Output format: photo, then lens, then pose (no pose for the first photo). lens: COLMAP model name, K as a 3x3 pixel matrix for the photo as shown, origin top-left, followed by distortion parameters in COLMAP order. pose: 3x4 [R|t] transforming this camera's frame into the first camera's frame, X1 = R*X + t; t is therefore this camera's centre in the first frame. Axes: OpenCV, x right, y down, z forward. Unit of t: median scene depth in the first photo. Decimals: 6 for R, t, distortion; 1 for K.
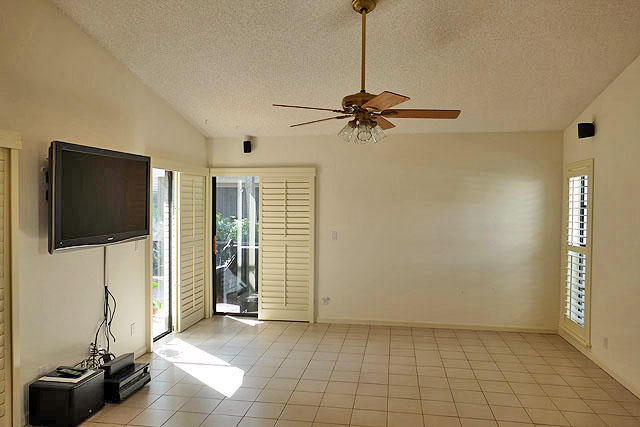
lens RADIAL K [[453.7, 0, 320.0], [0, 453.7, 213.5], [0, 0, 1]] dist [-0.014942, 0.001008]
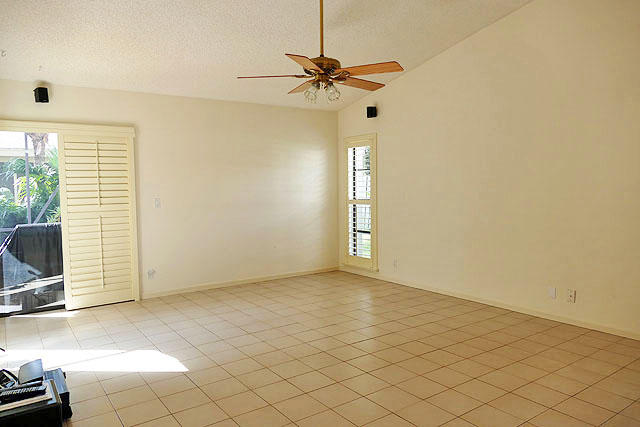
lens RADIAL K [[453.7, 0, 320.0], [0, 453.7, 213.5], [0, 0, 1]] dist [-0.014942, 0.001008]
pose [[0.715880, -0.060674, 0.695583, -0.399006], [0.032475, 0.998032, 0.053634, 0.033607], [-0.697468, -0.015806, 0.716441, 0.110515]]
